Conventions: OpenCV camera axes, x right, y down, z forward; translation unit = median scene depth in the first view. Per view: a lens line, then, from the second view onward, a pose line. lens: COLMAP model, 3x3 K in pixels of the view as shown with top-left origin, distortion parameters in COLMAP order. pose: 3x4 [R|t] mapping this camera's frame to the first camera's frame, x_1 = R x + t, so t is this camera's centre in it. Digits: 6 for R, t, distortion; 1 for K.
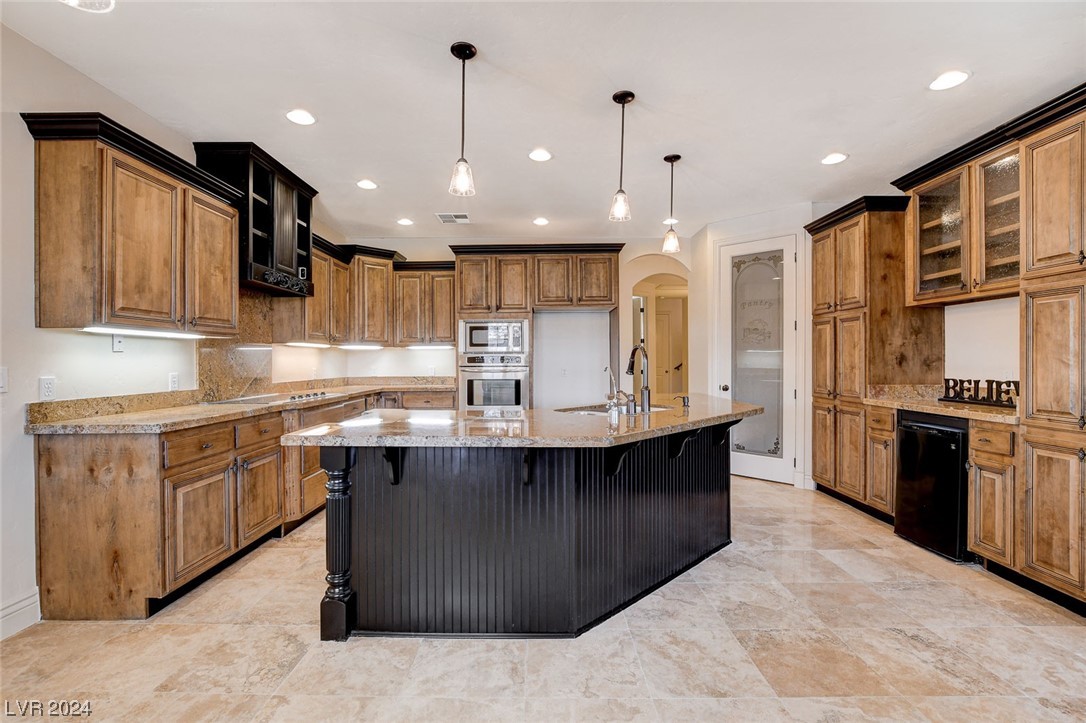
lens RADIAL K [[480.4, 0, 544.4], [0, 480.4, 362.4], [0, 0, 1]] dist [-0.026247, 0.005106]
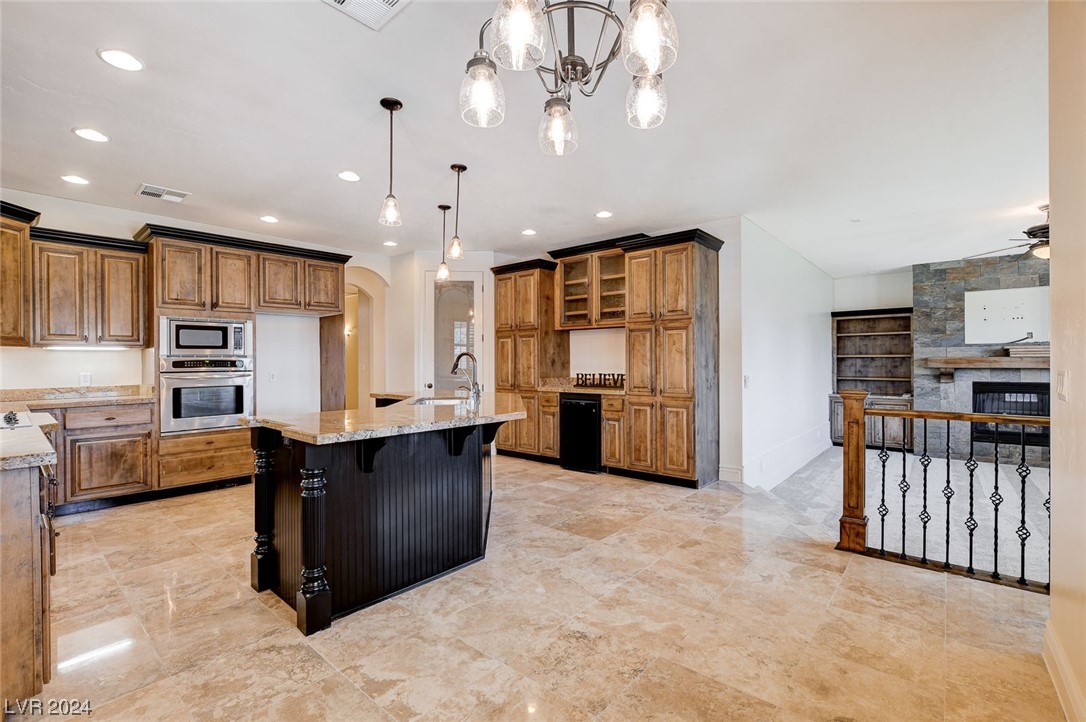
lens RADIAL K [[480.4, 0, 542.4], [0, 480.4, 361.4], [0, 0, 1]] dist [-0.026247, 0.005106]
pose [[0.648028, -0.001368, 0.761616, -0.567734], [0.008072, 0.999955, -0.005072, -0.001501], [-0.761574, 0.009435, 0.648009, -0.040447]]
